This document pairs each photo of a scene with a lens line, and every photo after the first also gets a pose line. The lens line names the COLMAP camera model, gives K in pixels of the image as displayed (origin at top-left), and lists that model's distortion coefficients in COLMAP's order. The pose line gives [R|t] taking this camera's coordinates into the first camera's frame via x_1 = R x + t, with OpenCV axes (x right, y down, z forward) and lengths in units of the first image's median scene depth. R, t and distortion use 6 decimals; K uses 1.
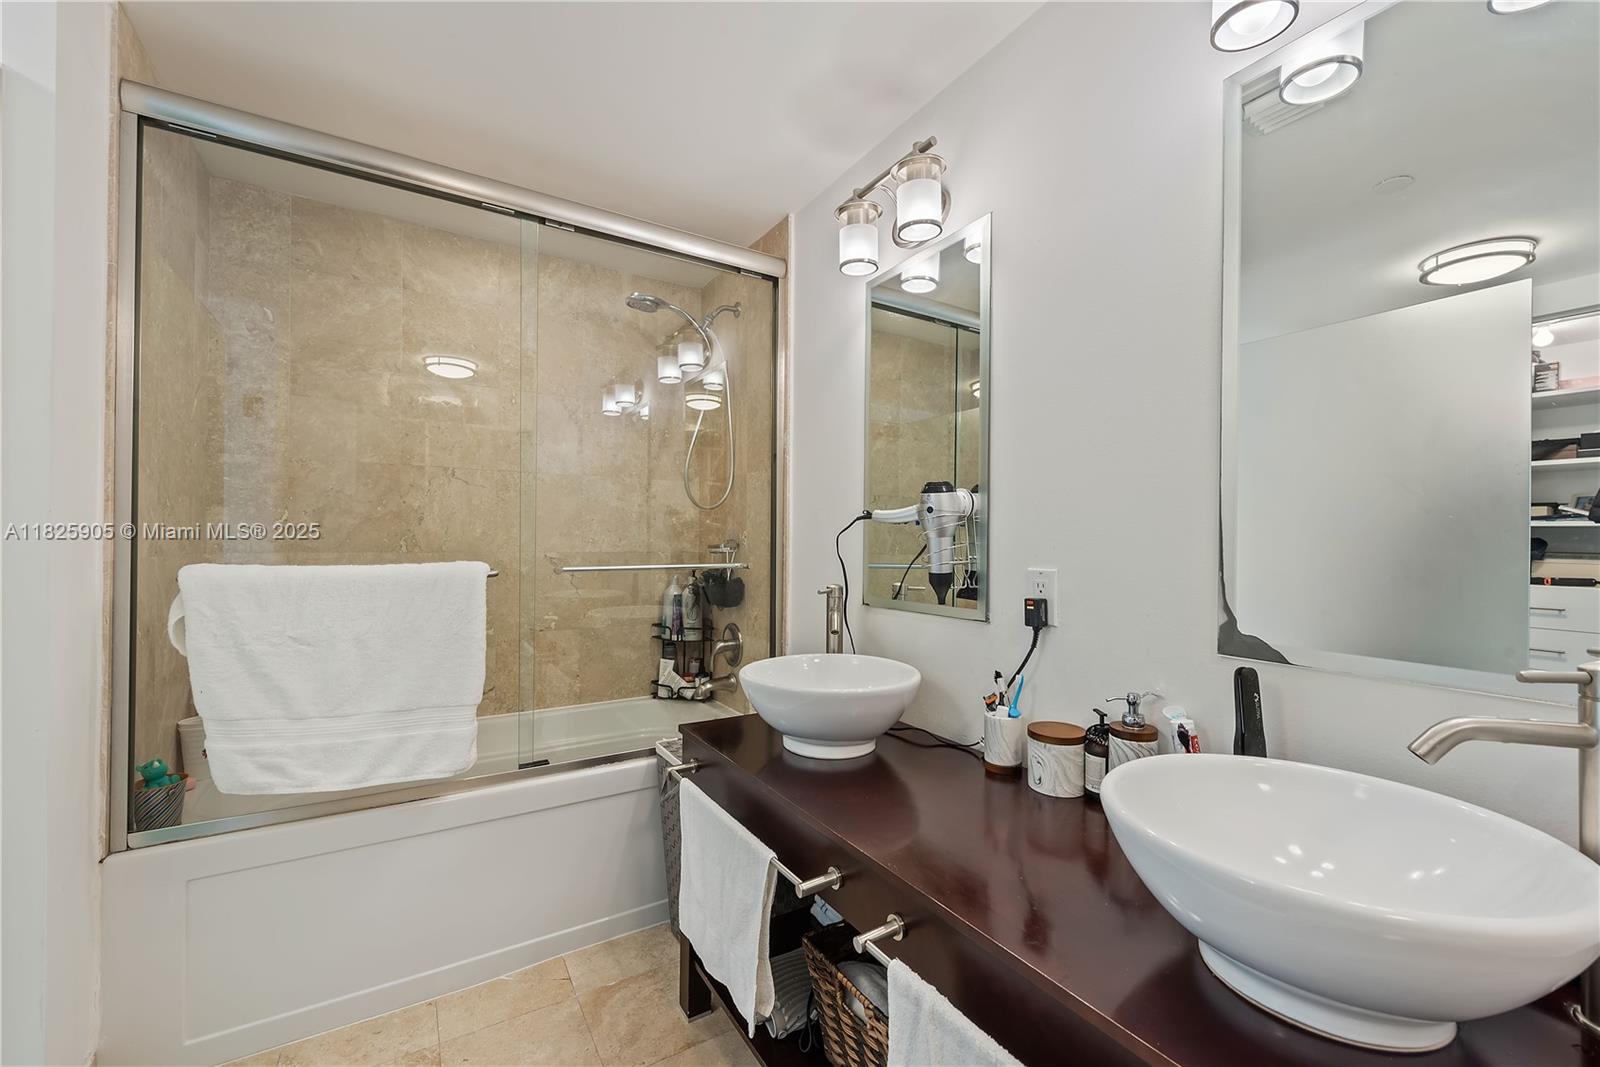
lens RADIAL K [[664.4, 0, 794.9], [0, 664.4, 523.9], [0, 0, 1]] dist [0.016637, -0.000052]
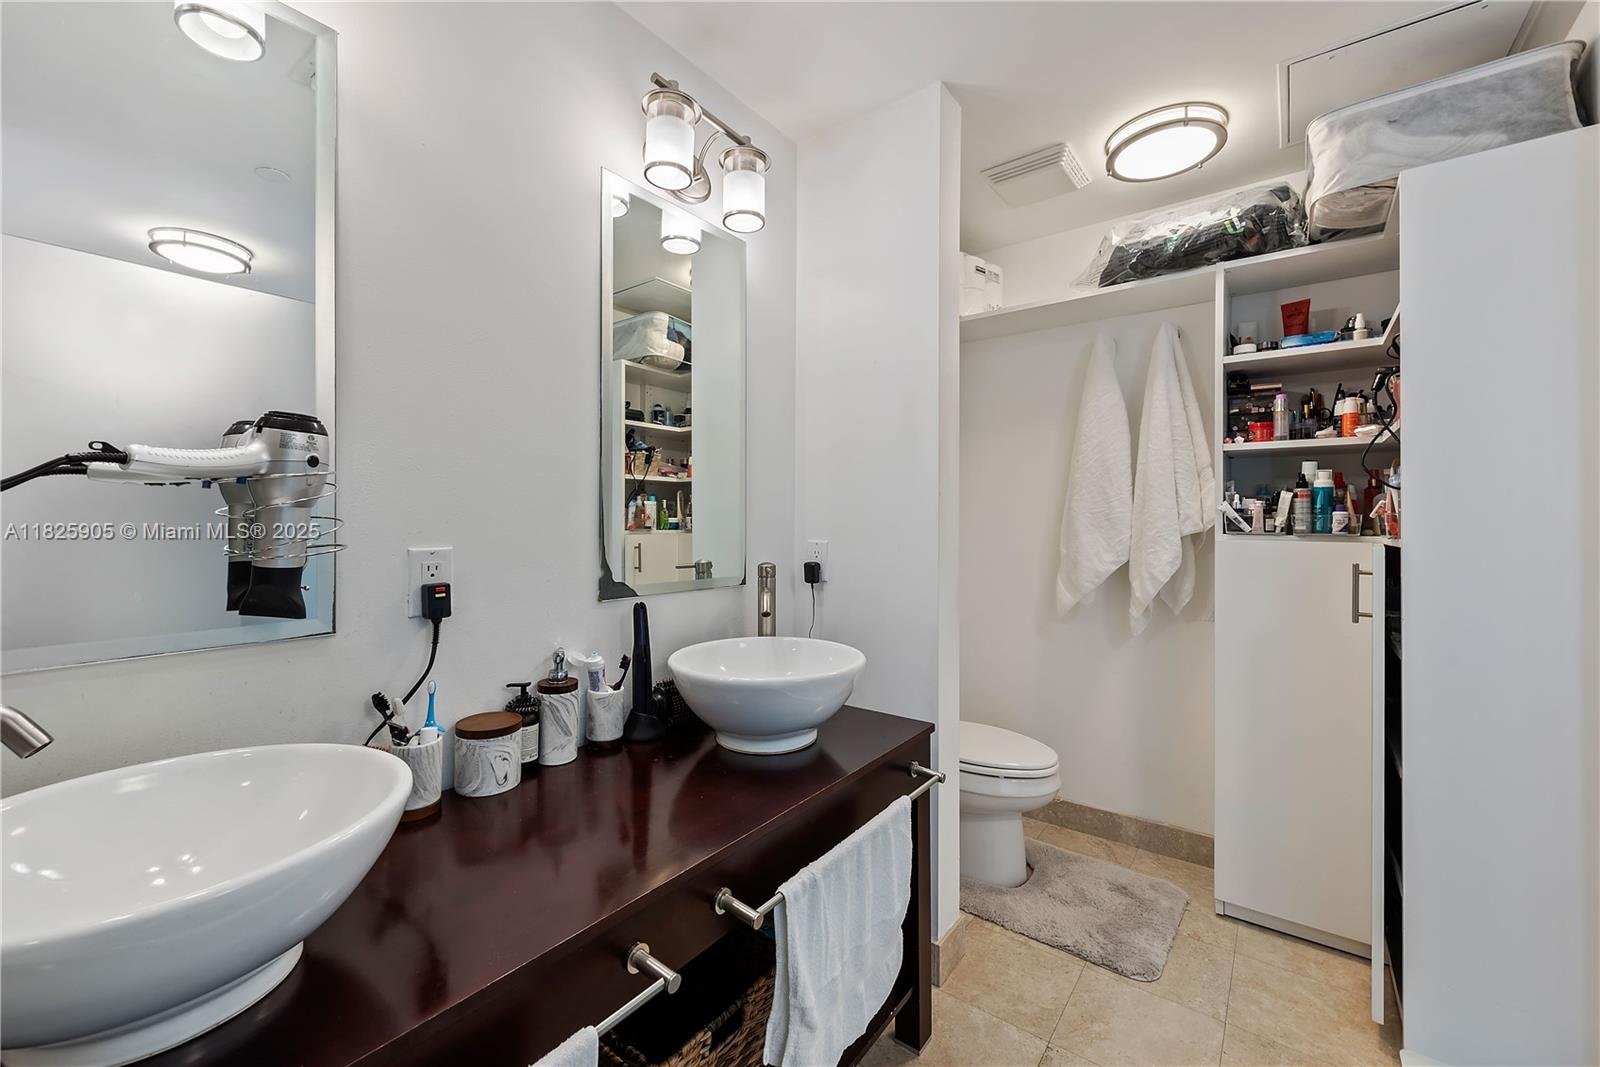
lens RADIAL K [[637.1, 0, 793.1], [0, 637.1, 527.5], [0, 0, 1]] dist [0.007512, -0.000265]
pose [[-0.360942, -0.016499, 0.932442, -0.591694], [-0.027438, 0.999599, 0.007066, 0.025858], [-0.932184, -0.023034, -0.361250, 0.965698]]
